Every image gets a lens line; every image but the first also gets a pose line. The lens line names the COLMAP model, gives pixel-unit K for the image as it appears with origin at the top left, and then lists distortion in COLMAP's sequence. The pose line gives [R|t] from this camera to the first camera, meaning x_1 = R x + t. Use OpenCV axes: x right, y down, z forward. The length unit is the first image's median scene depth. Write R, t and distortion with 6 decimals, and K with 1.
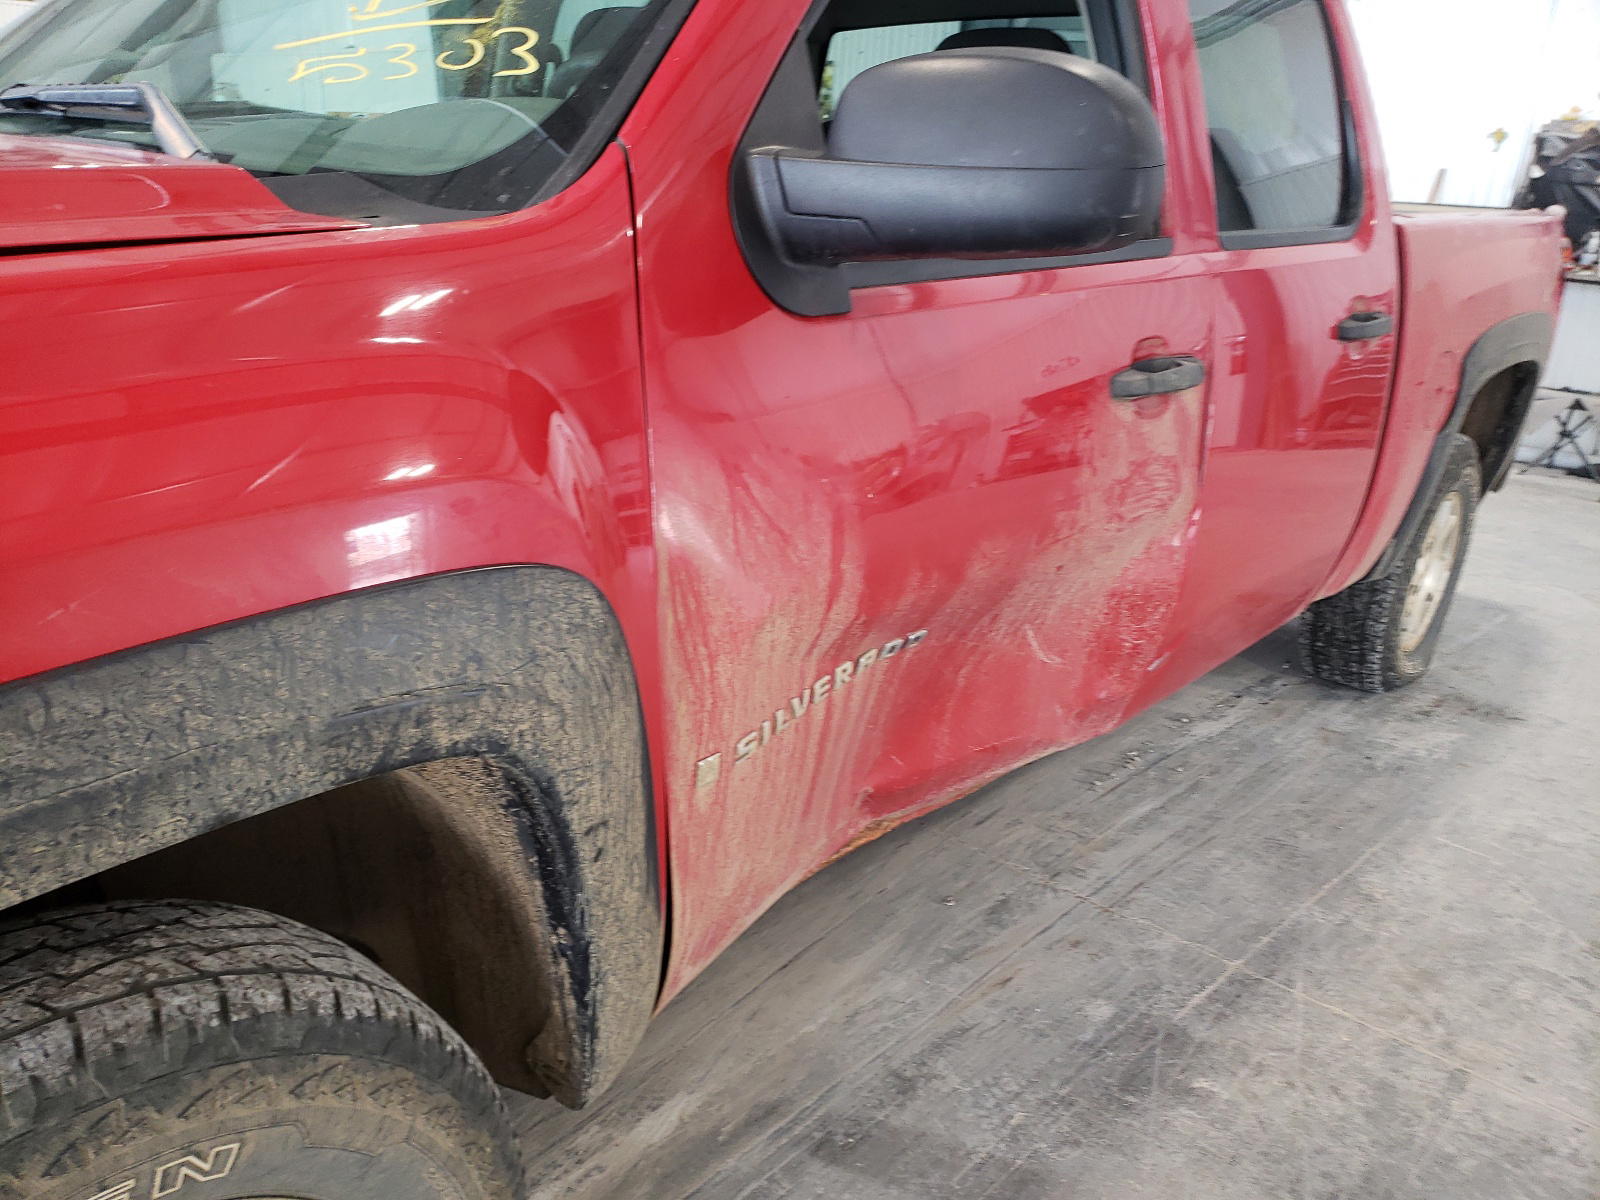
lens RADIAL K [[1255.7, 0, 789.5], [0, 1255.7, 592.7], [0, 0, 1]] dist [0.030038, -0.007801]
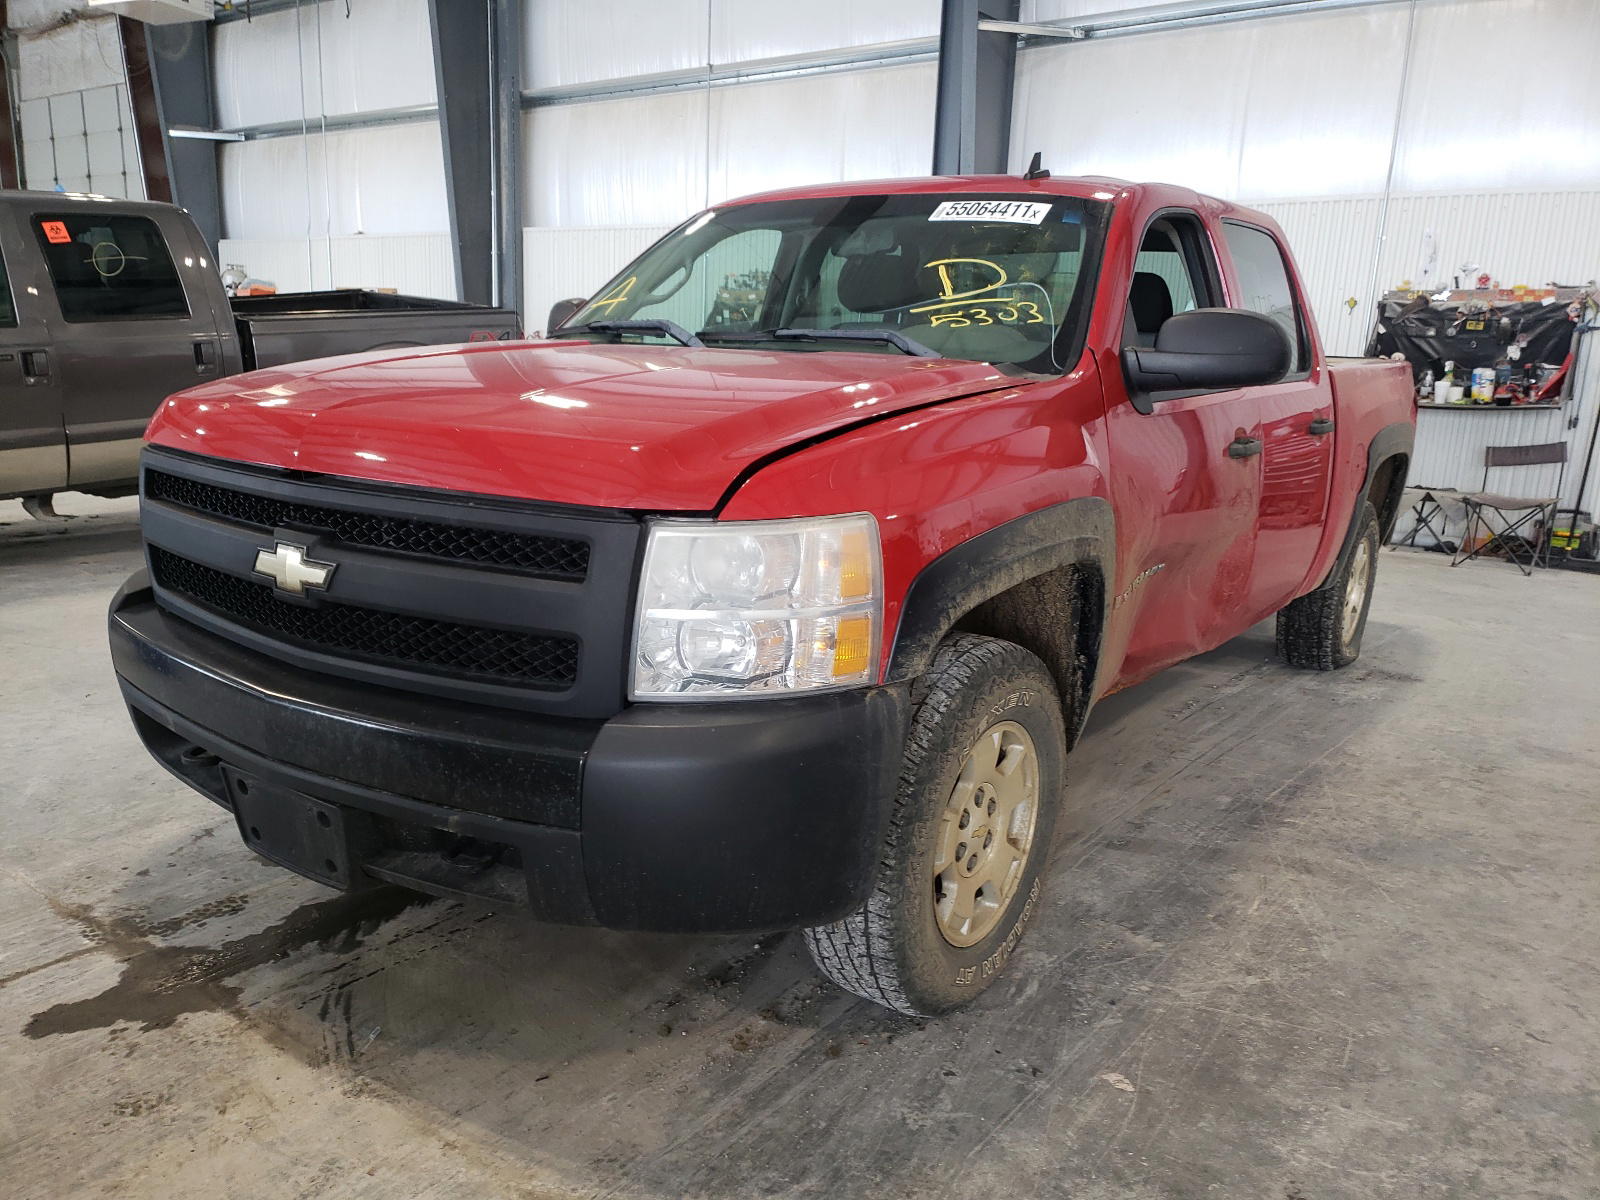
lens RADIAL K [[1282.2, 0, 800.0], [0, 1282.2, 600.0], [0, 0, 1]] dist [0.033242, 0.001840]
pose [[0.993916, -0.032648, 0.105193, -0.356152], [0.043706, 0.993554, -0.104592, 0.141822], [-0.101100, 0.108553, 0.988936, -0.518912]]
